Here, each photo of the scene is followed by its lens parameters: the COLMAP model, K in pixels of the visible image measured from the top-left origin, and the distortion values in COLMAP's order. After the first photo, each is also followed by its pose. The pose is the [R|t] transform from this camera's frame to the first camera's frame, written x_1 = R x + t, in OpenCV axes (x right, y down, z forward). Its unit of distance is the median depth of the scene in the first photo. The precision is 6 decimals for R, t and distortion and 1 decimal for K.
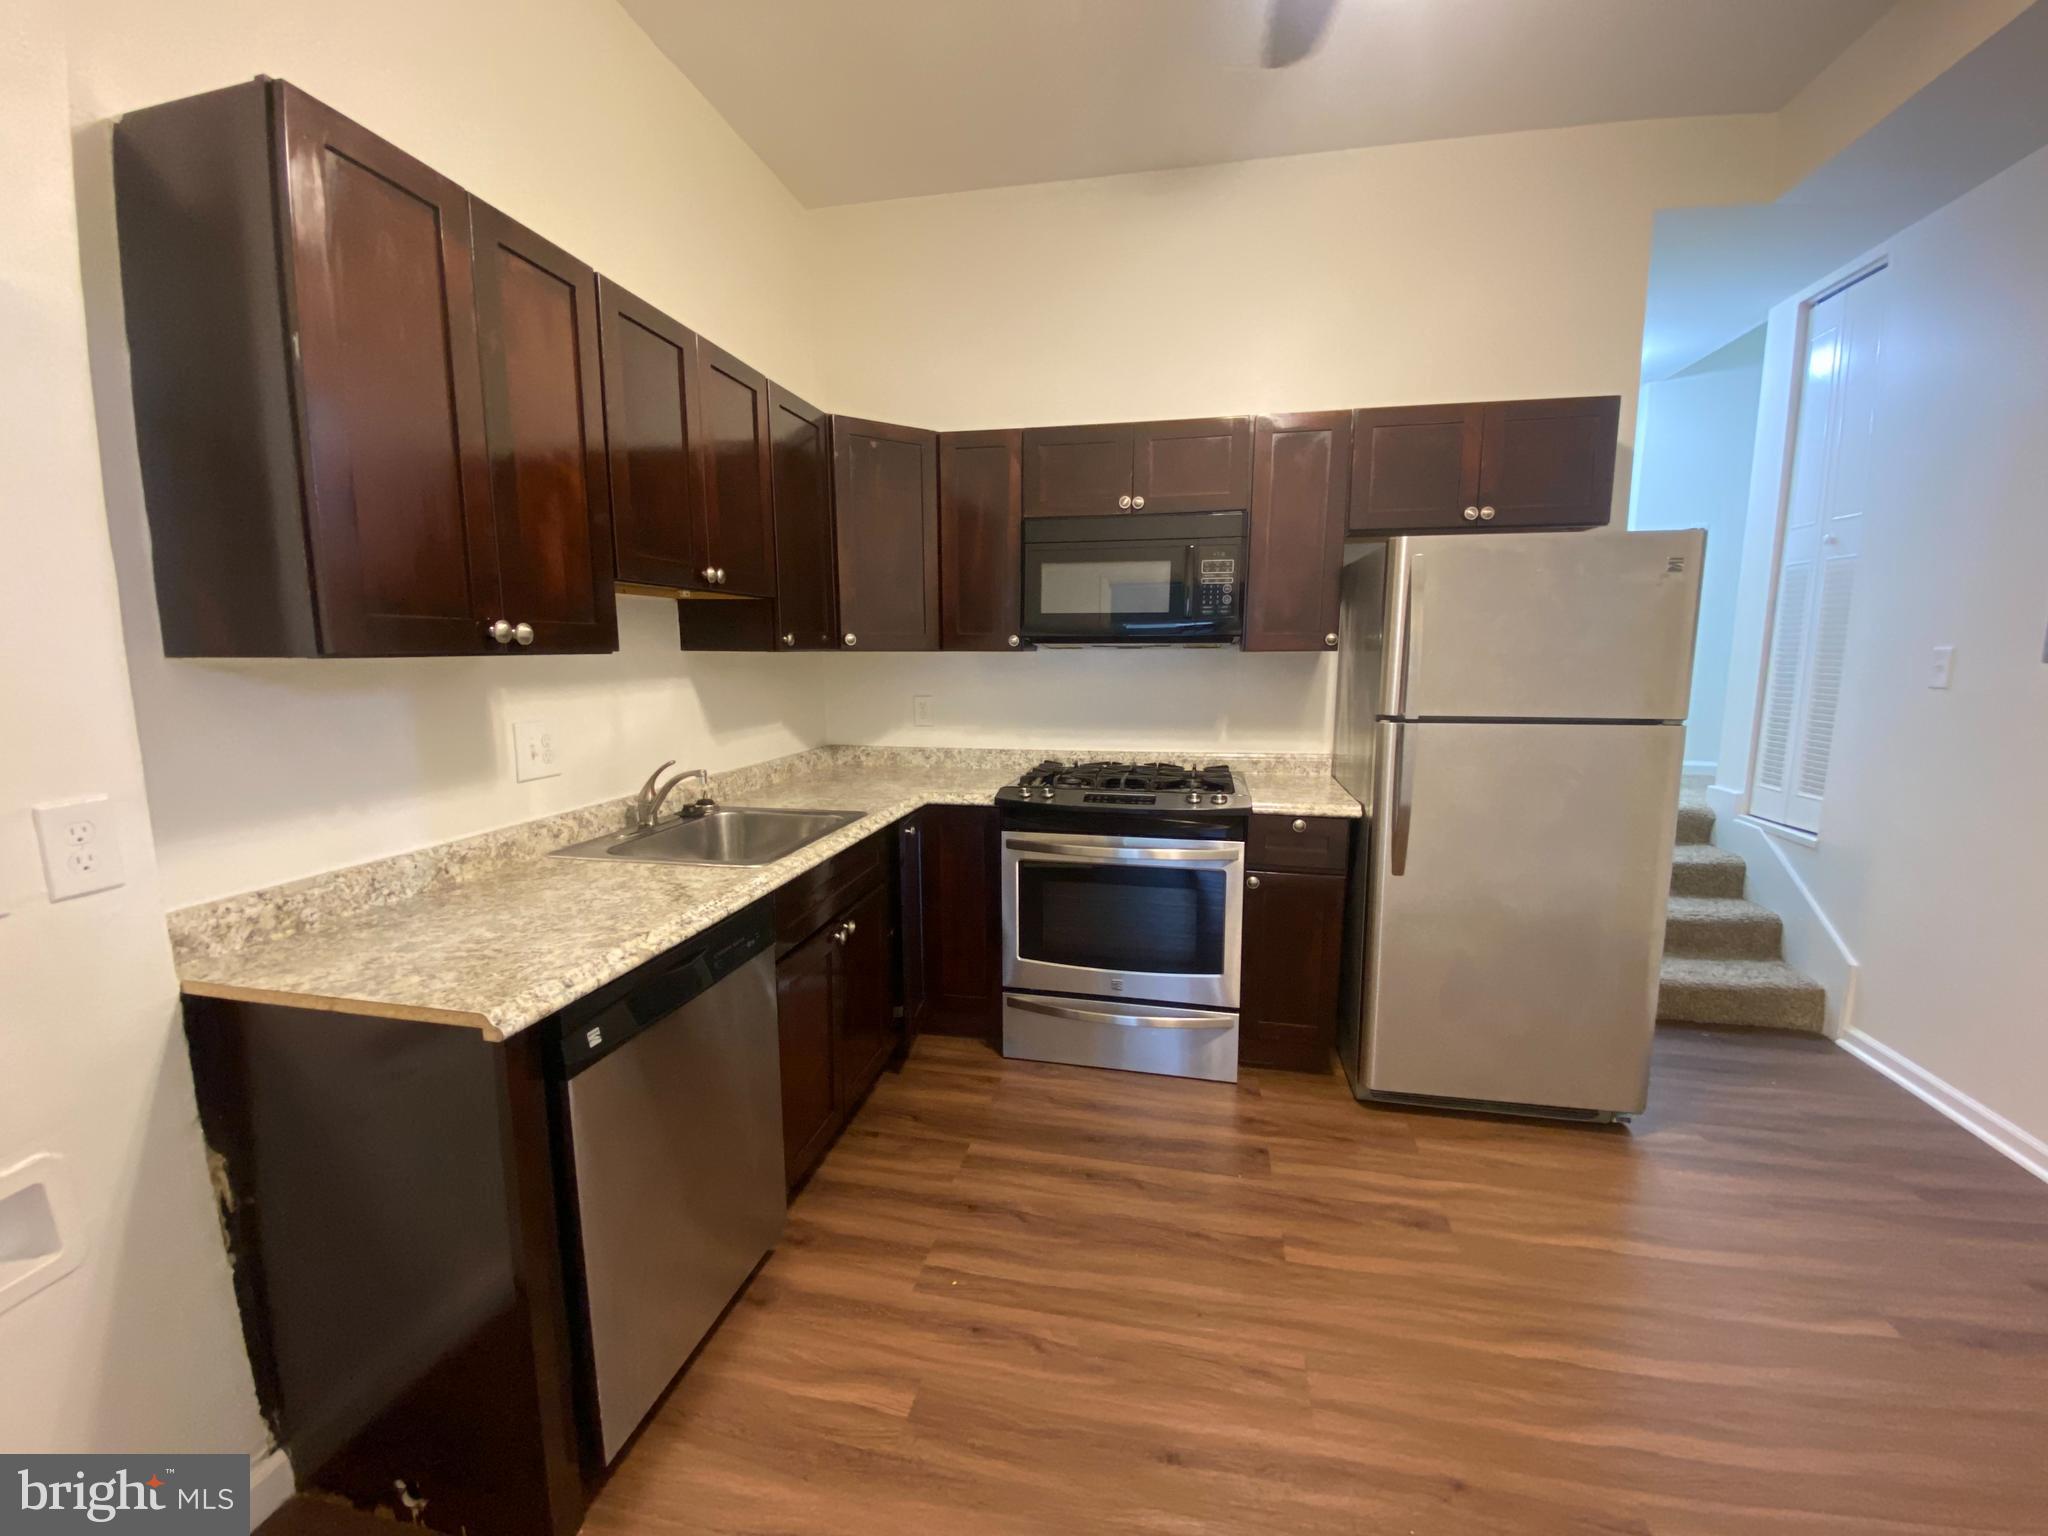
lens RADIAL K [[823.7, 0, 1025.2], [0, 823.7, 768.4], [0, 0, 1]] dist [0.001562, -0.000091]
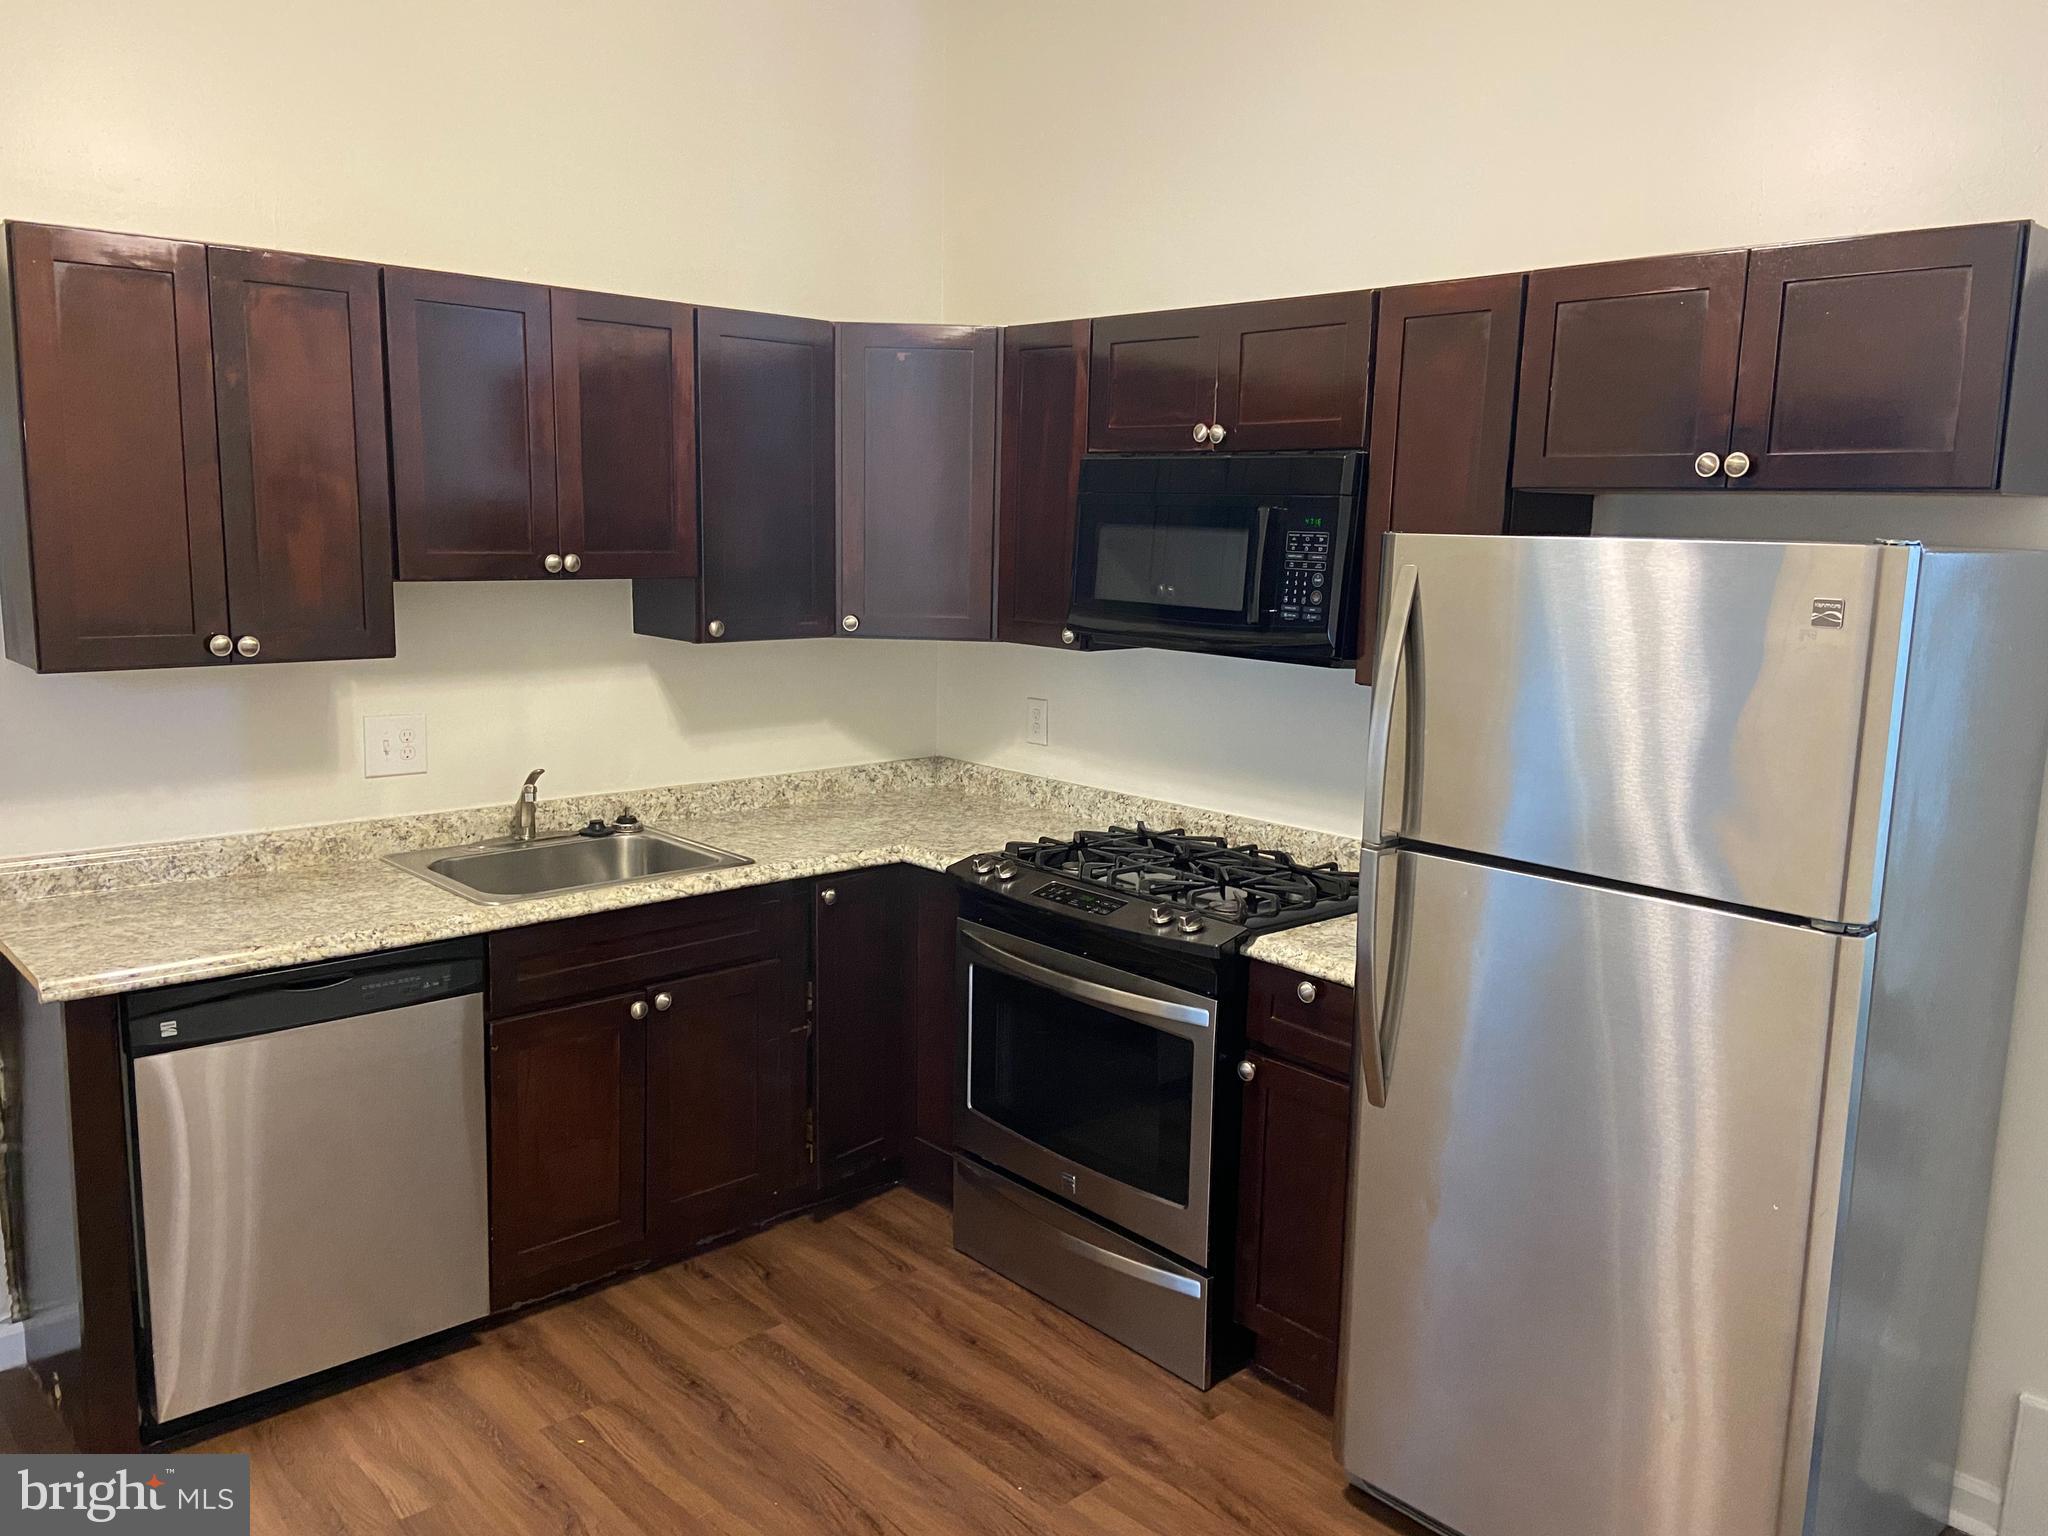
lens RADIAL K [[1559.9, 0, 1017.0], [0, 1559.9, 760.1], [0, 0, 1]] dist [0.123900, -0.167834]
pose [[0.815044, 0.112518, -0.568368, 0.917199], [-0.107838, 0.993281, 0.041996, -0.142165], [0.569274, 0.027063, 0.821702, -0.071326]]
